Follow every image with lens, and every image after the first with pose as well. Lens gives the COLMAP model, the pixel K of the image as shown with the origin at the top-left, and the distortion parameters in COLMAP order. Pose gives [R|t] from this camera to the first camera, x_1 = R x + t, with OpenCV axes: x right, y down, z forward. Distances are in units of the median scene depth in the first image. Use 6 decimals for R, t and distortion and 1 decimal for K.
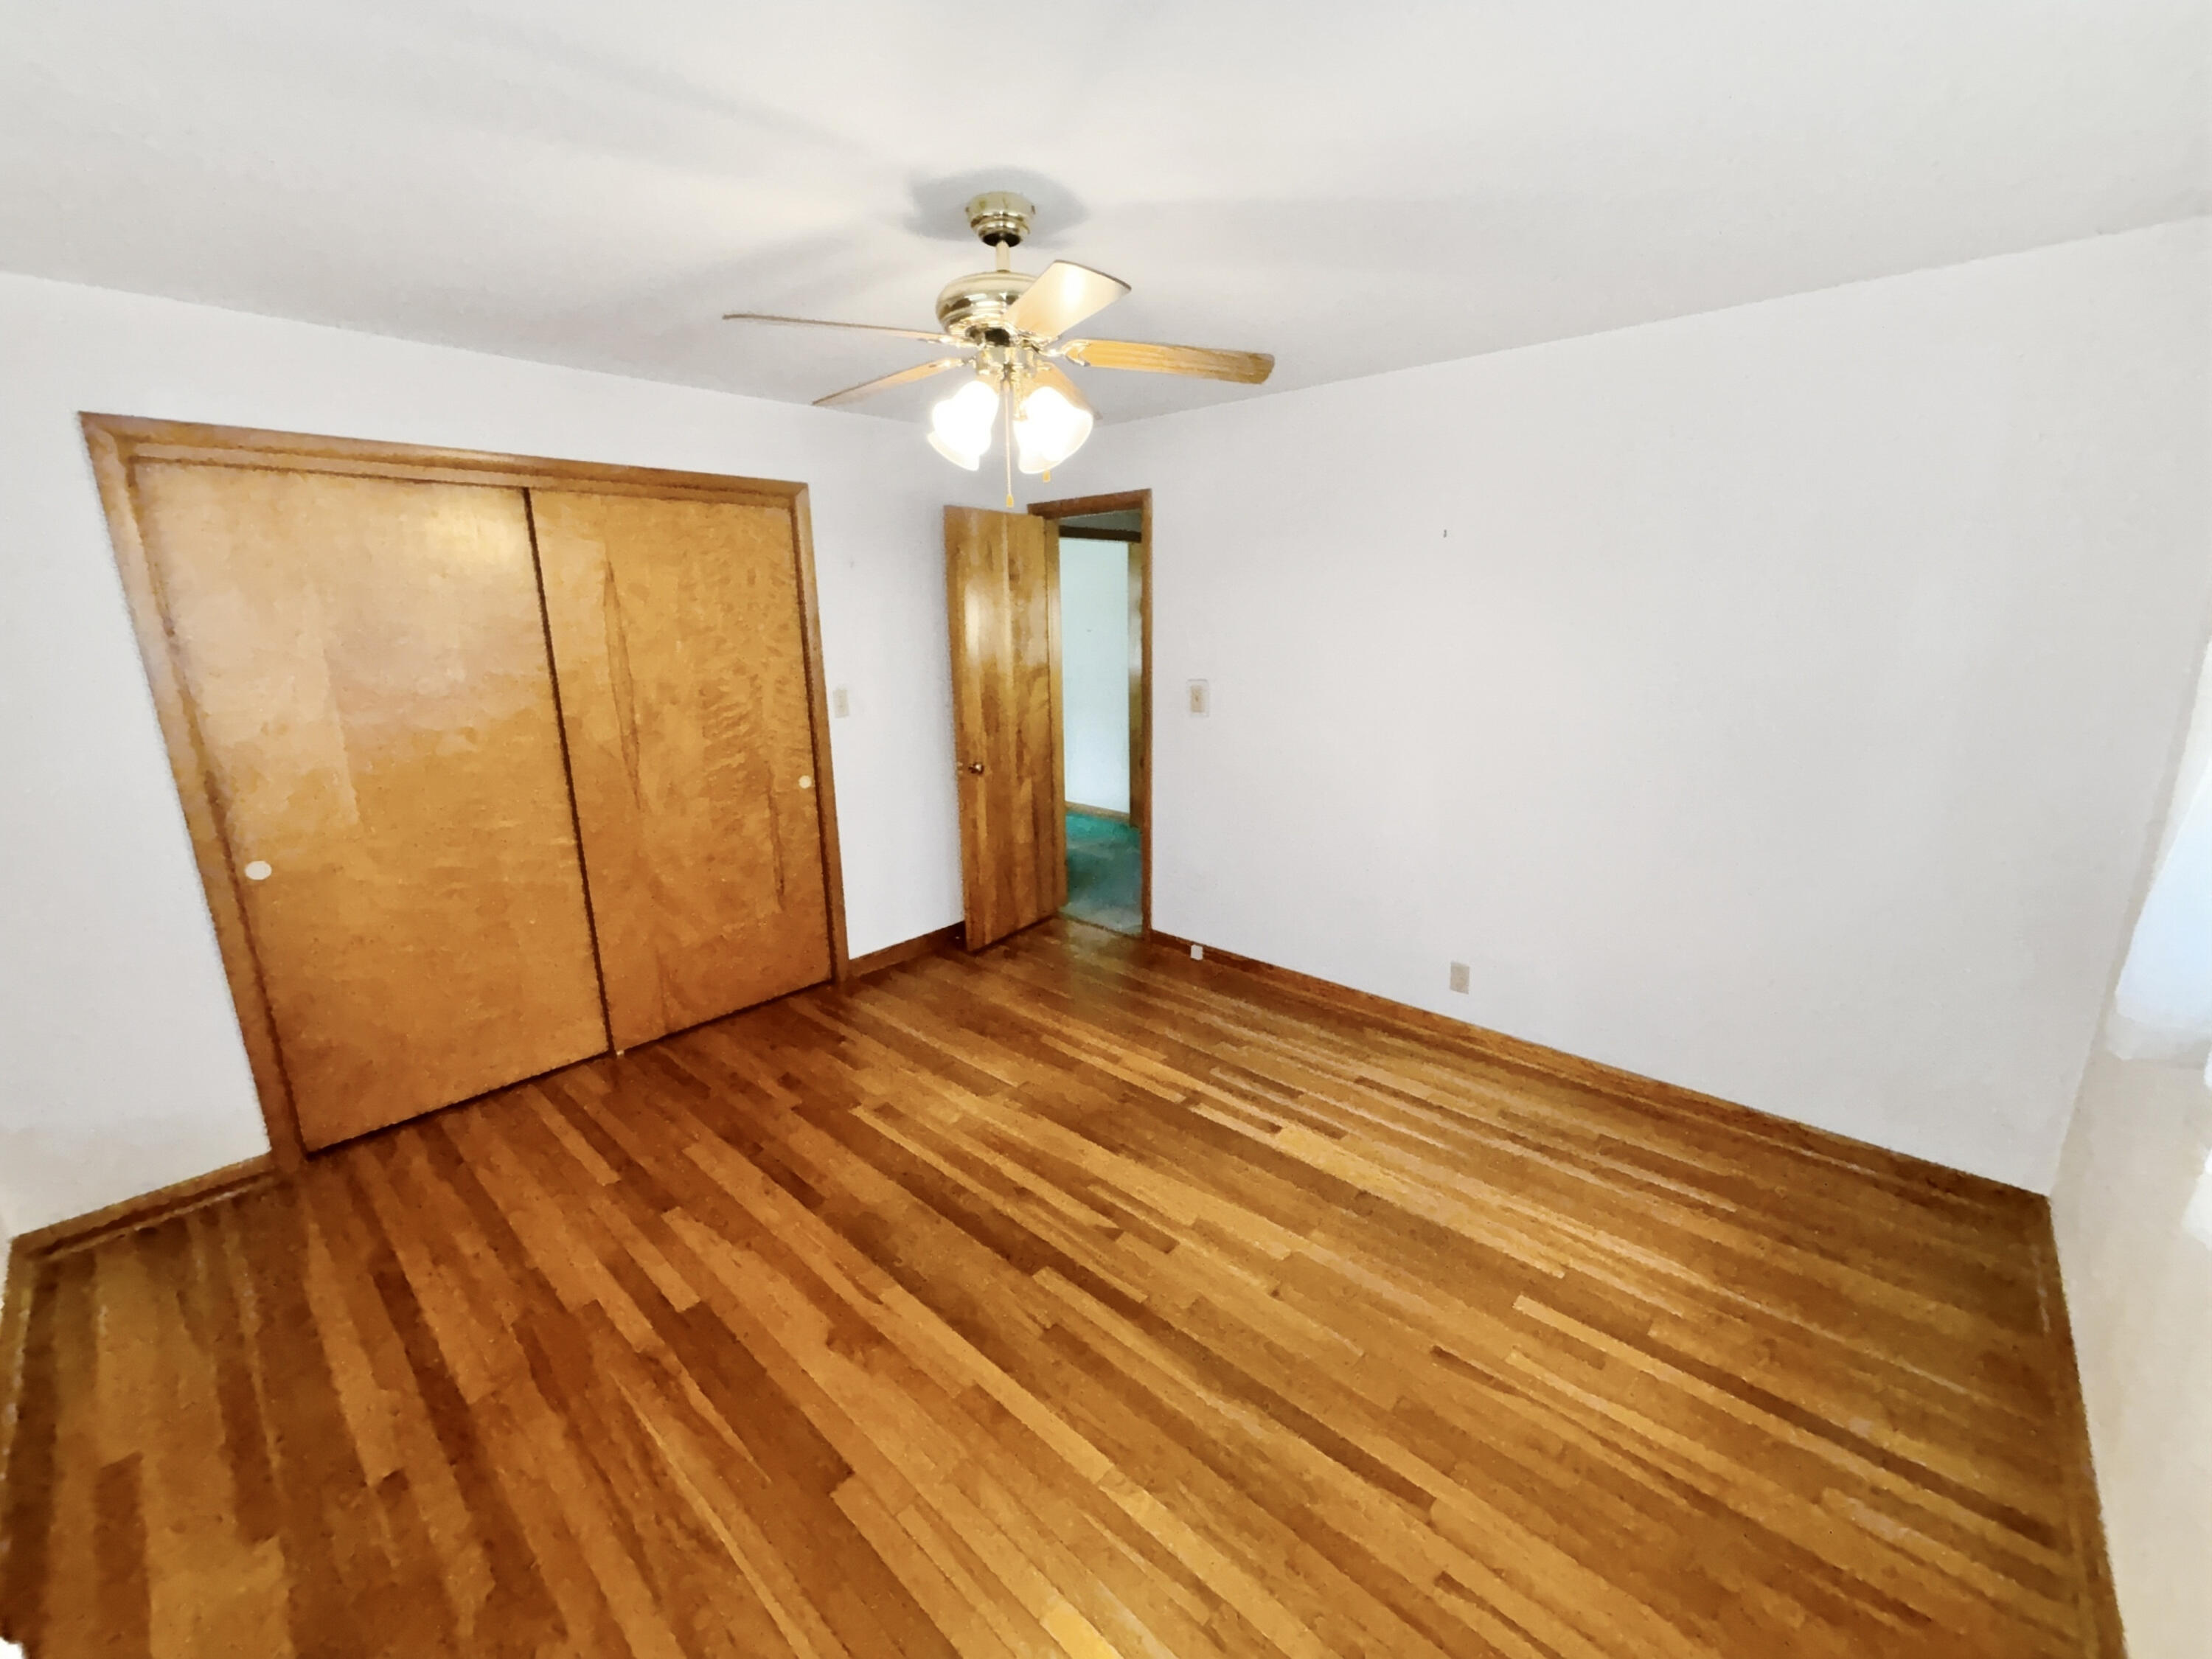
lens RADIAL K [[901.0, 0, 1109.8], [0, 901.0, 819.5], [0, 0, 1]] dist [0.029138, -0.016083]
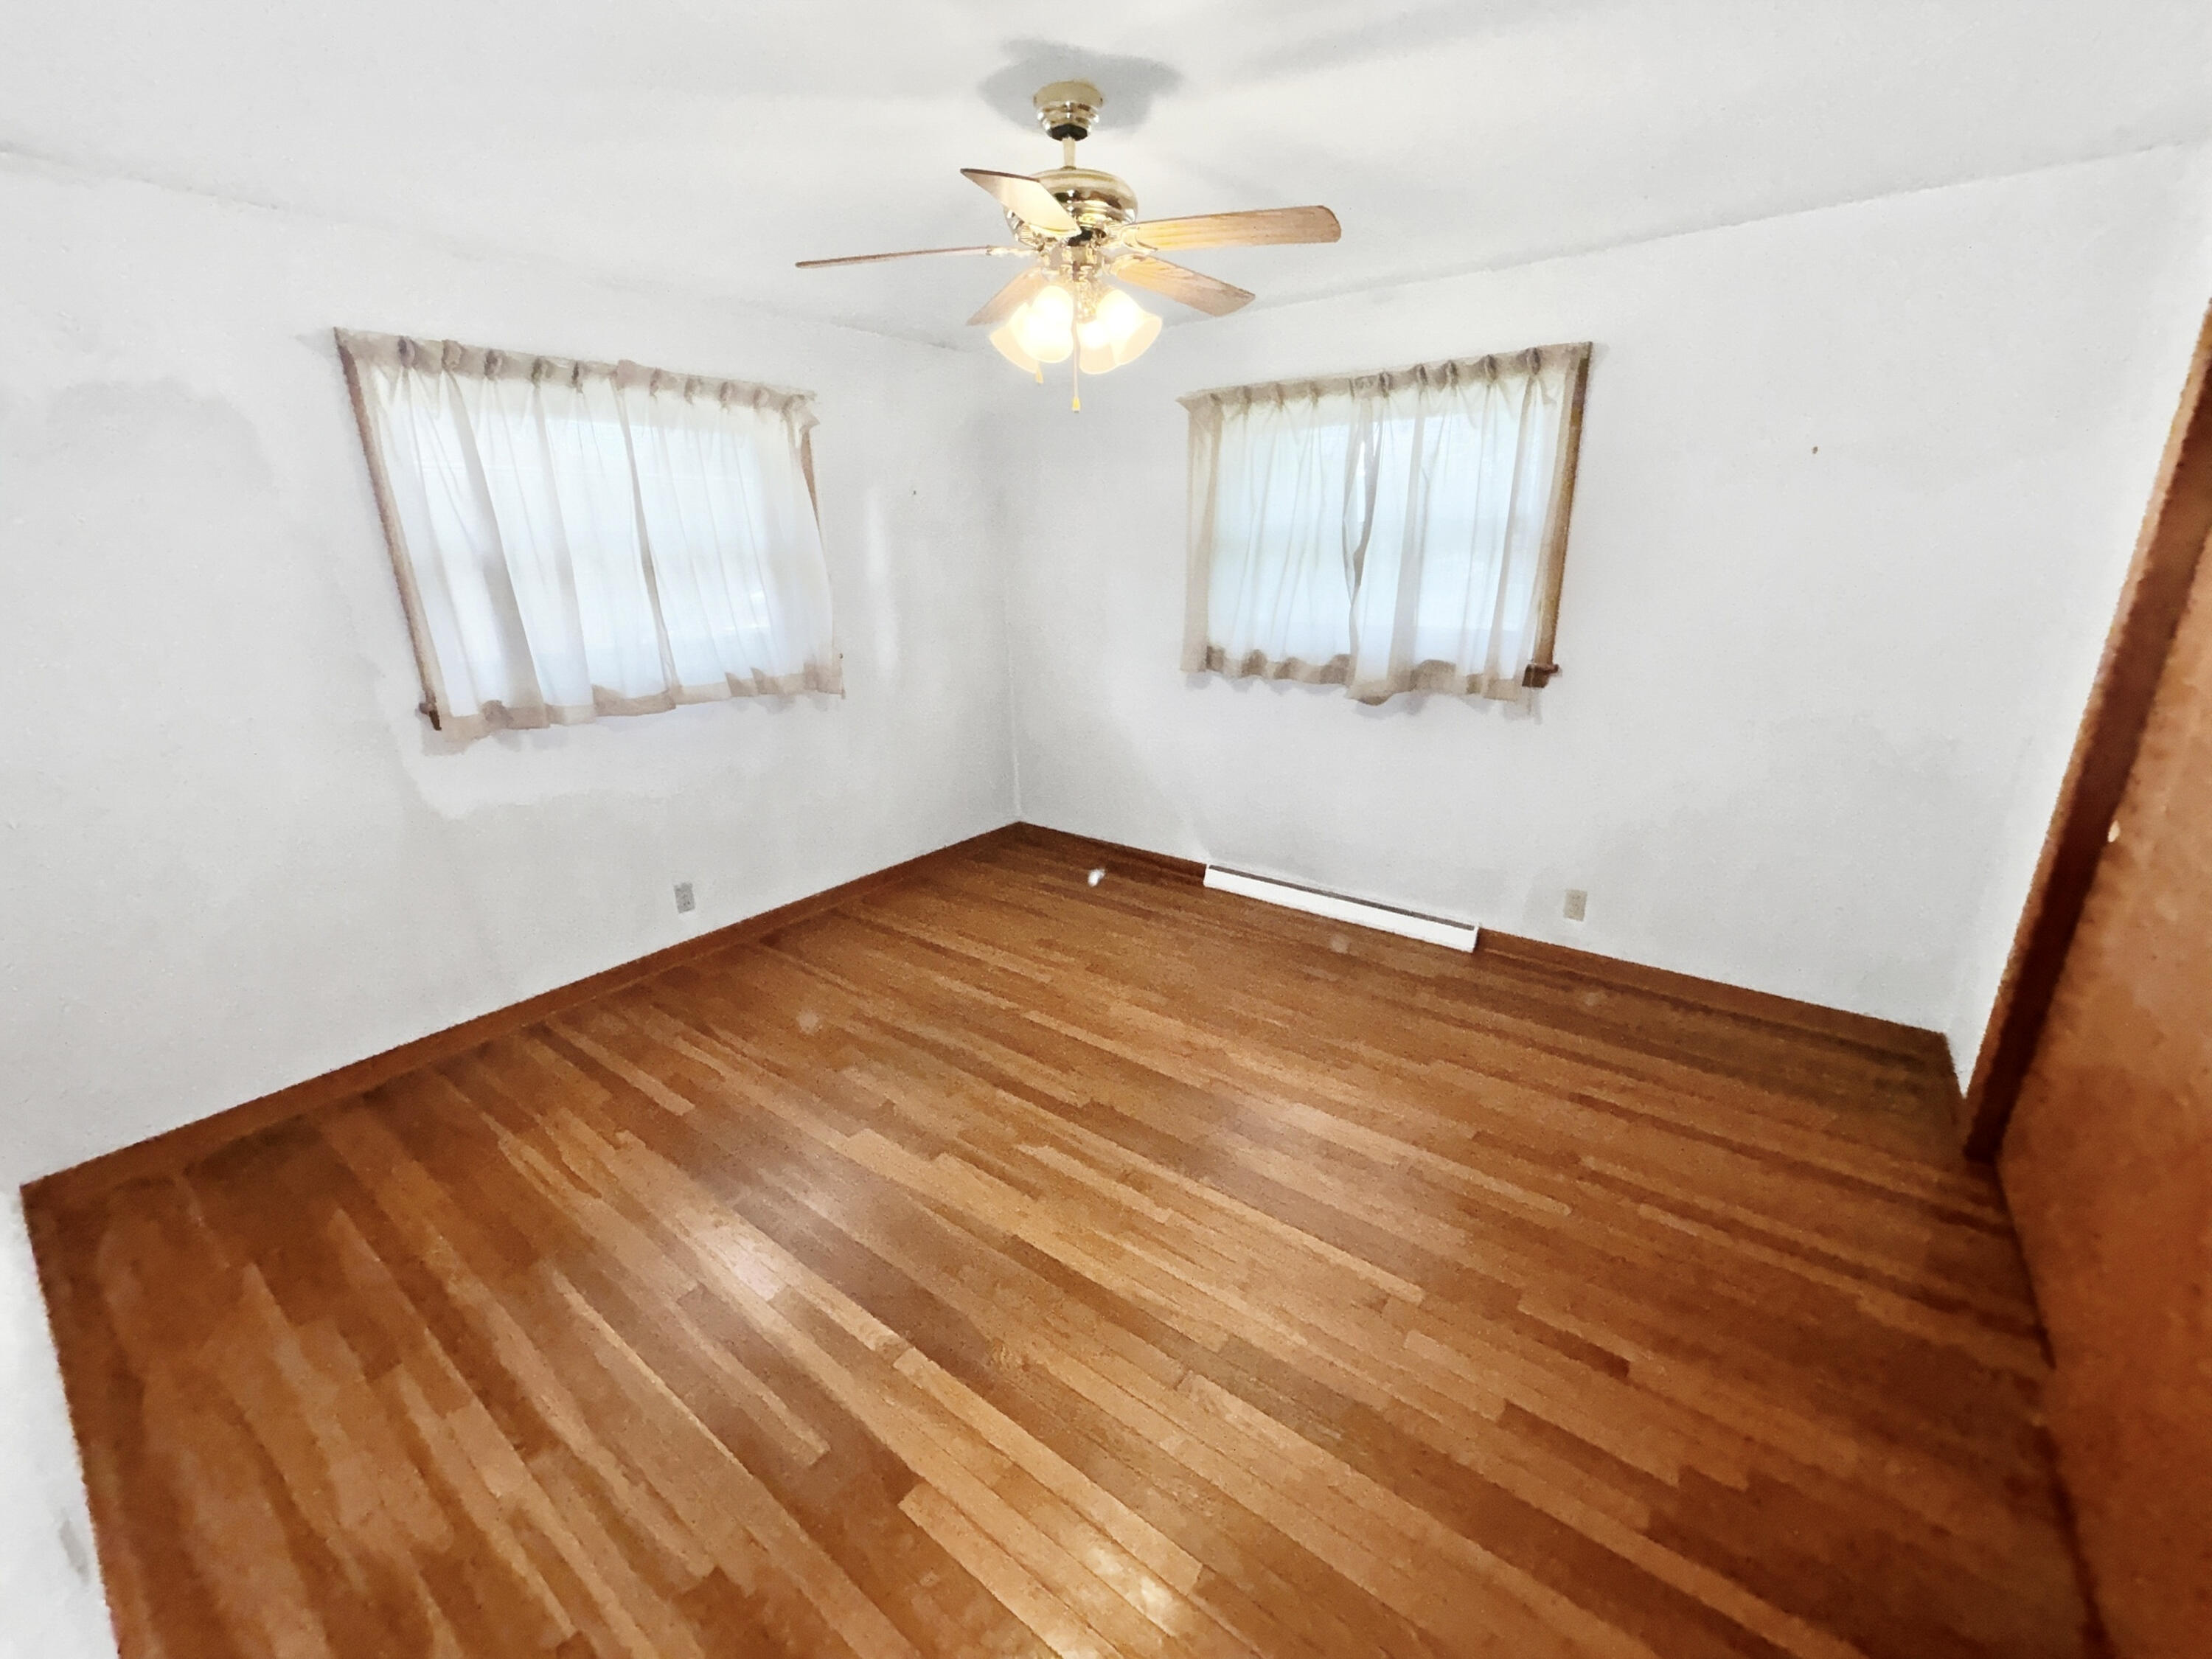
lens RADIAL K [[901.0, 0, 1109.8], [0, 901.0, 819.5], [0, 0, 1]] dist [0.029138, -0.016083]
pose [[-0.995714, 0.053858, -0.075186, -0.035335], [0.007269, 0.856007, 0.516914, -0.355389], [0.092200, 0.514152, -0.852729, 1.555024]]
